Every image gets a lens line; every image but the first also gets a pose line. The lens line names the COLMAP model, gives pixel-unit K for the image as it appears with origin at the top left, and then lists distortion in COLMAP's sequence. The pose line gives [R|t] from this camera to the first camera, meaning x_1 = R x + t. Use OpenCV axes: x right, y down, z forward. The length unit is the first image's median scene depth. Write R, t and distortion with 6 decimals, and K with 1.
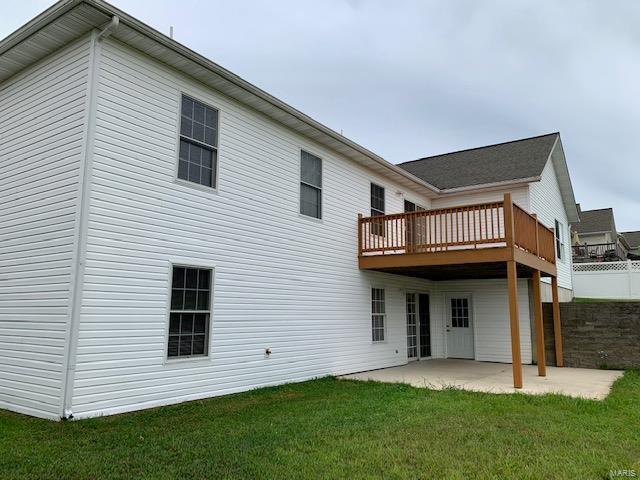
lens RADIAL K [[499.2, 0, 321.1], [0, 499.2, 239.2], [0, 0, 1]] dist [0.029162, -0.020640]
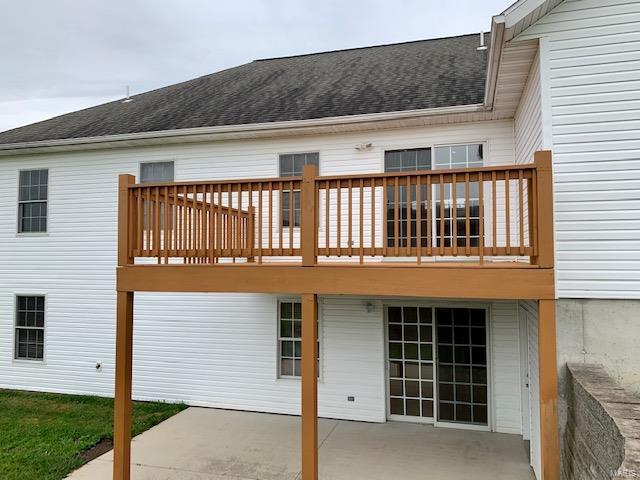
lens RADIAL K [[499.2, 0, 319.5], [0, 499.2, 238.6], [0, 0, 1]] dist [0.029162, -0.020640]
pose [[0.321719, -0.056319, -0.945159, 1.265396], [0.144444, 0.989465, -0.009792, 0.028330], [0.935752, -0.133372, 0.326465, 1.264817]]
